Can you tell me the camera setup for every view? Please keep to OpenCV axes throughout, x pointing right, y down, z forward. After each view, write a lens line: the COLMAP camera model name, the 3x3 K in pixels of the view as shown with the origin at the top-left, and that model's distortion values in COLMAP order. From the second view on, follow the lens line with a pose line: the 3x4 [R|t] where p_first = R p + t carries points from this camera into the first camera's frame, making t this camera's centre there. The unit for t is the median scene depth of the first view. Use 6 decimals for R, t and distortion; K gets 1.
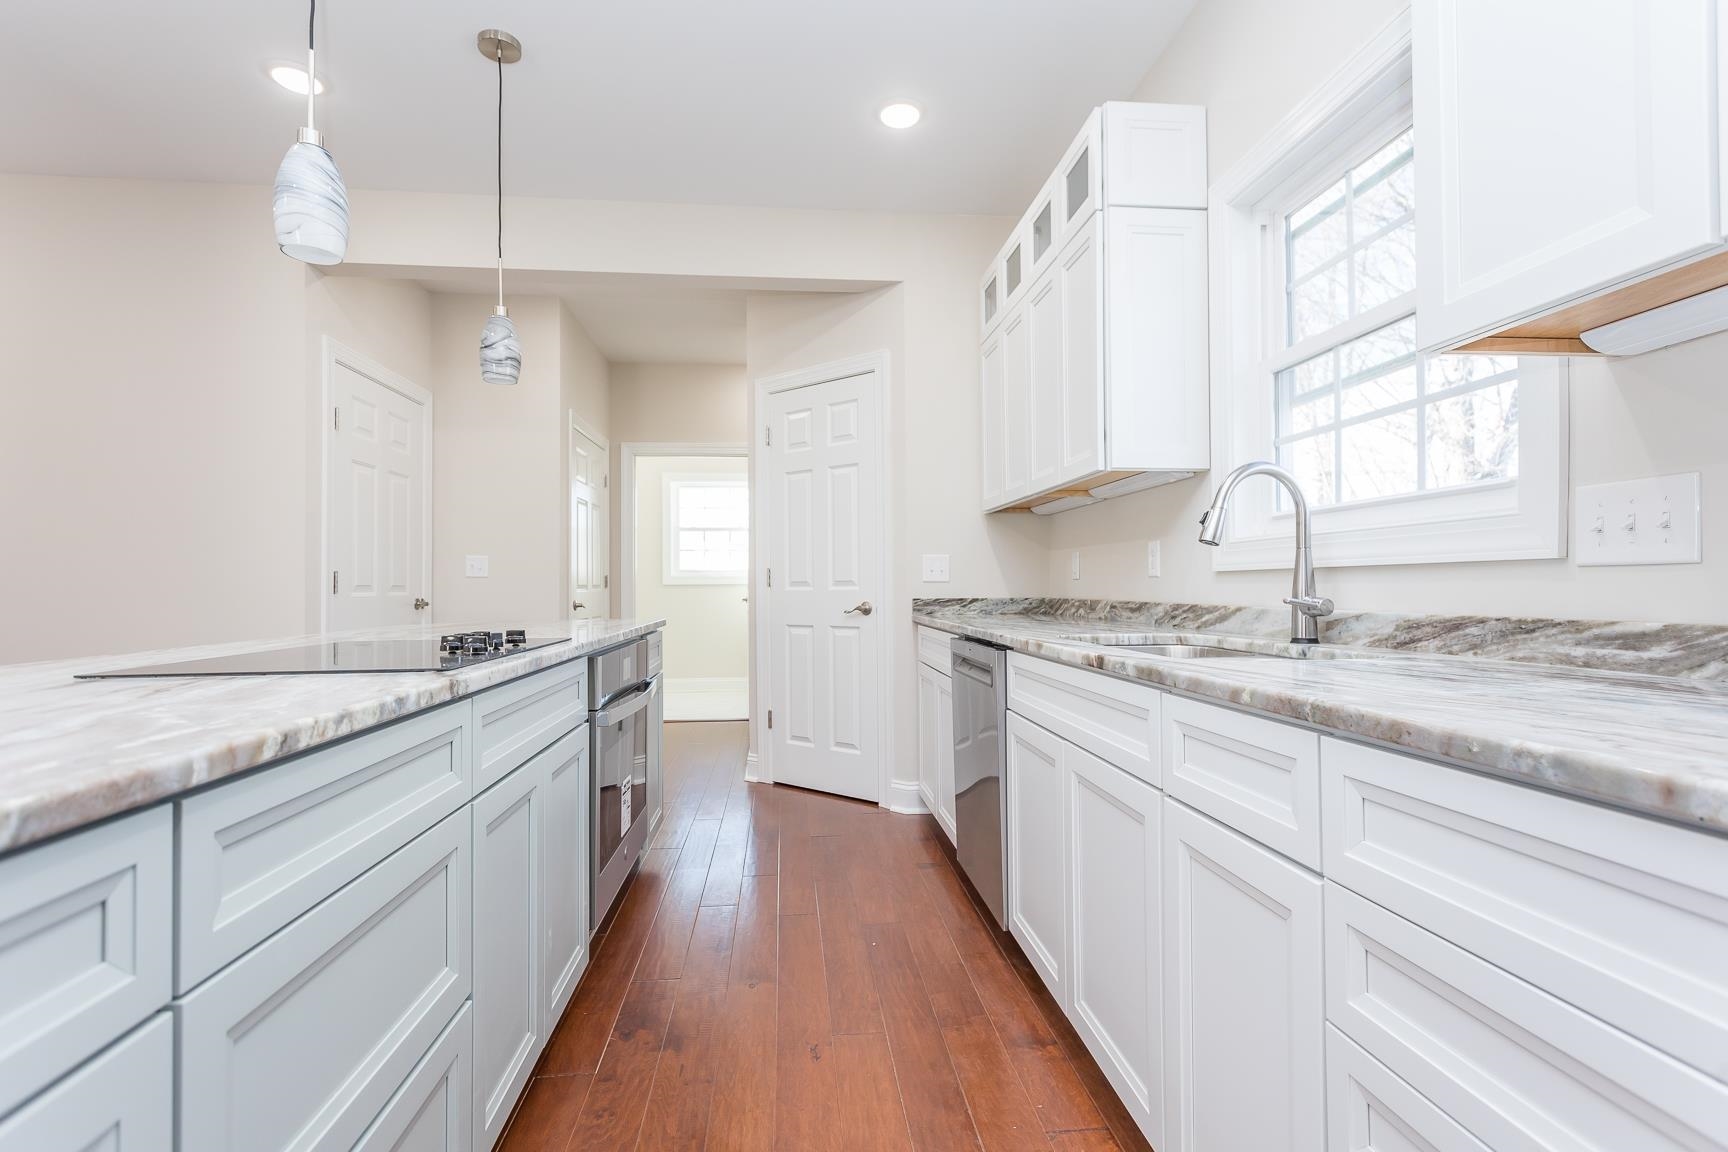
lens RADIAL K [[811.5, 0, 864.0], [0, 811.5, 576.0], [0, 0, 1]] dist [0.003508, 0.000118]
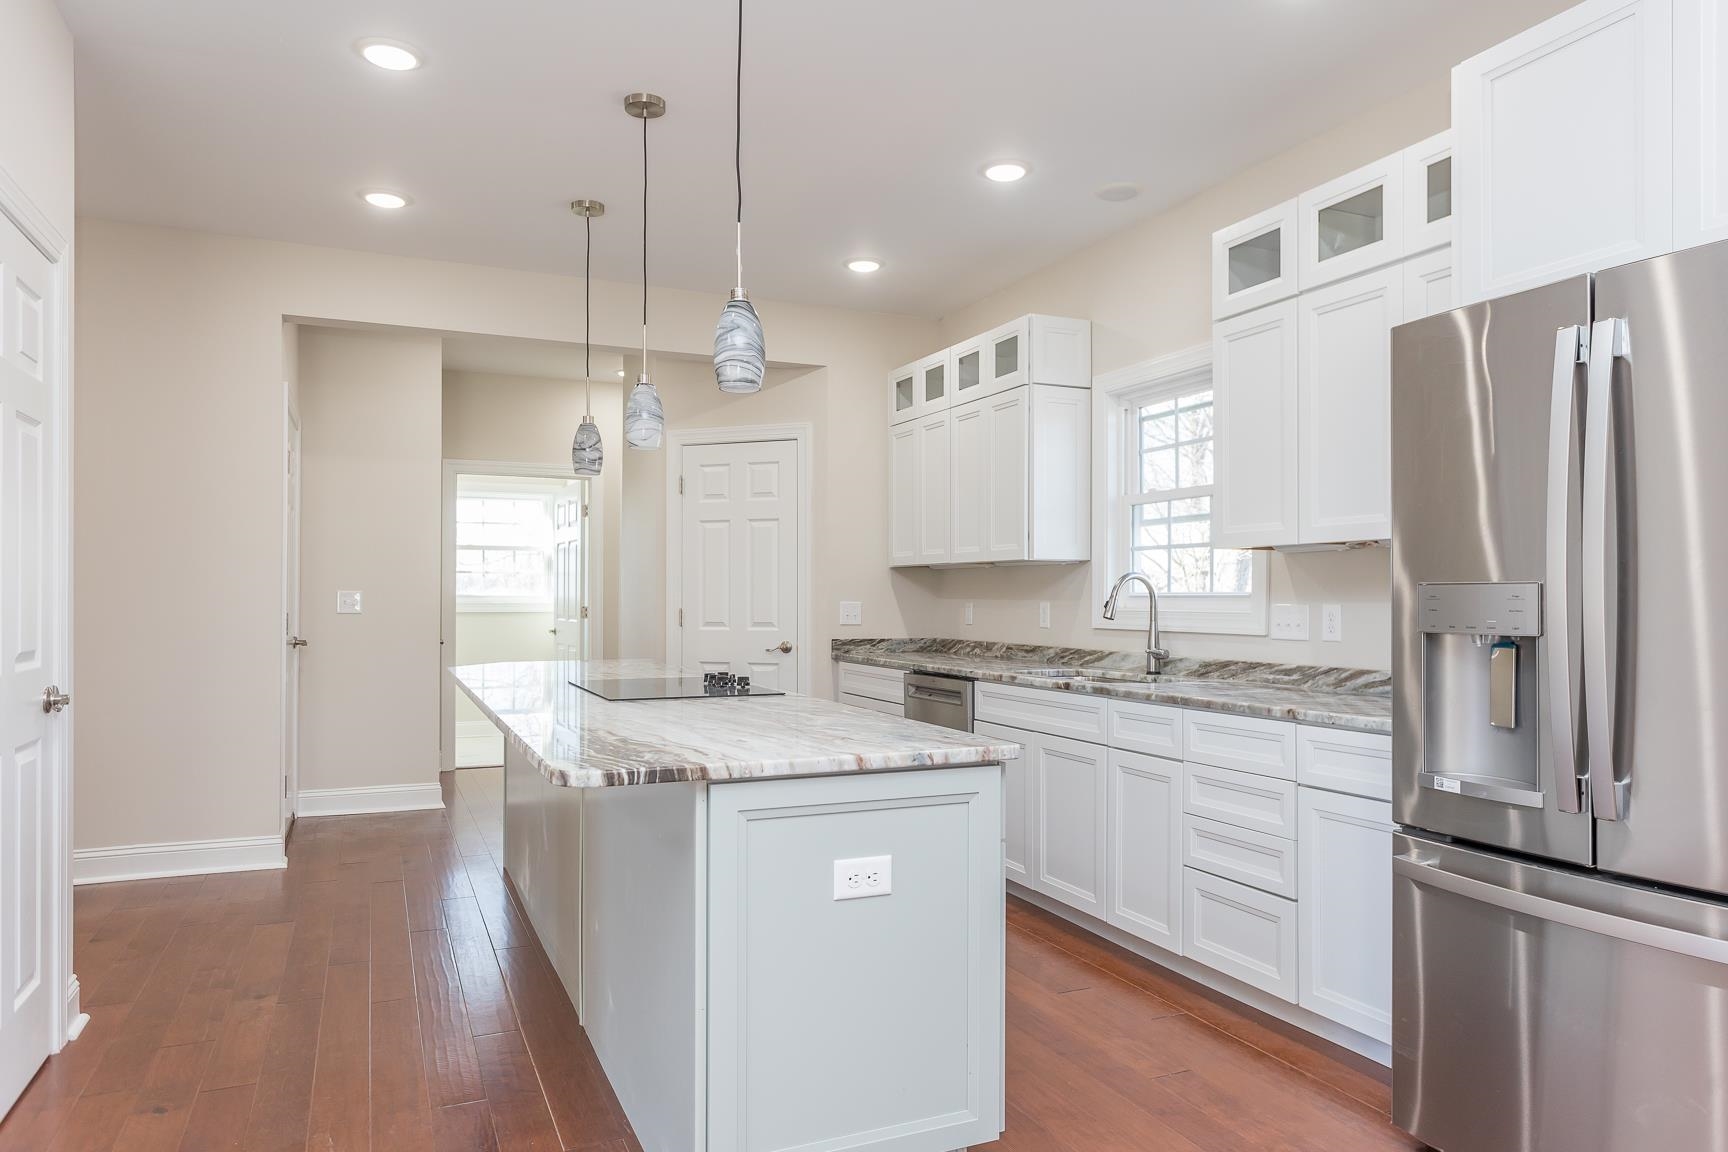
lens RADIAL K [[1127.8, 0, 864.0], [0, 1127.8, 576.0], [0, 0, 1]] dist [-0.000767, 0.000063]
pose [[0.950255, 0.015740, 0.311074, -0.702624], [-0.013707, 0.999868, -0.008722, -0.086344], [-0.311170, 0.004024, 0.950346, -0.971004]]
